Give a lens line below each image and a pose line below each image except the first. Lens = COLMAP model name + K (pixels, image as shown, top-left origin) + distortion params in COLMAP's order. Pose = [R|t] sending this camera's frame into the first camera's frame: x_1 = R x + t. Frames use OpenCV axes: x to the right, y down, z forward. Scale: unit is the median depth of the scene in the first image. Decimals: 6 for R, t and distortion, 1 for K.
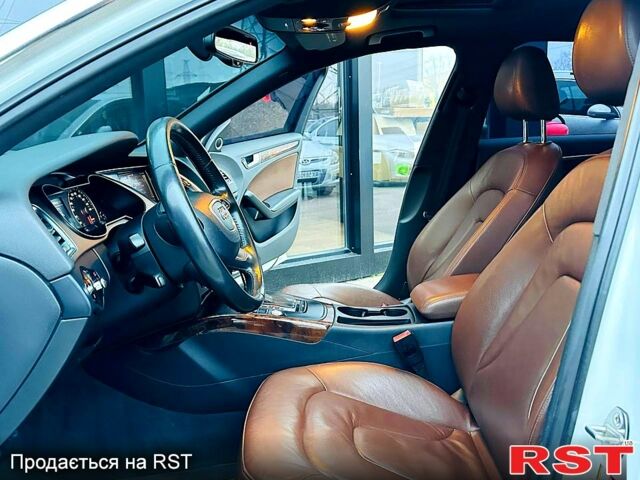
lens RADIAL K [[571.8, 0, 352.0], [0, 571.8, 243.0], [0, 0, 1]] dist [0.187459, -0.458589]
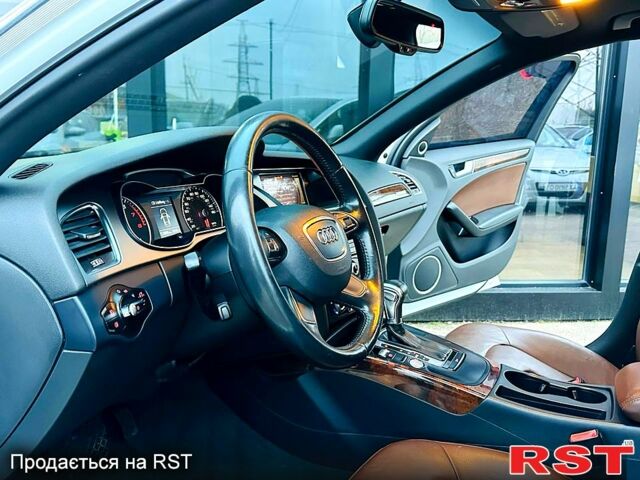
lens RADIAL K [[571.8, 0, 352.0], [0, 571.8, 243.0], [0, 0, 1]] dist [0.187459, -0.458589]
pose [[0.894626, 0.130178, -0.427431, 0.070089], [-0.133039, 0.990837, 0.023313, -0.032400], [0.426549, 0.036009, 0.903747, 0.156922]]
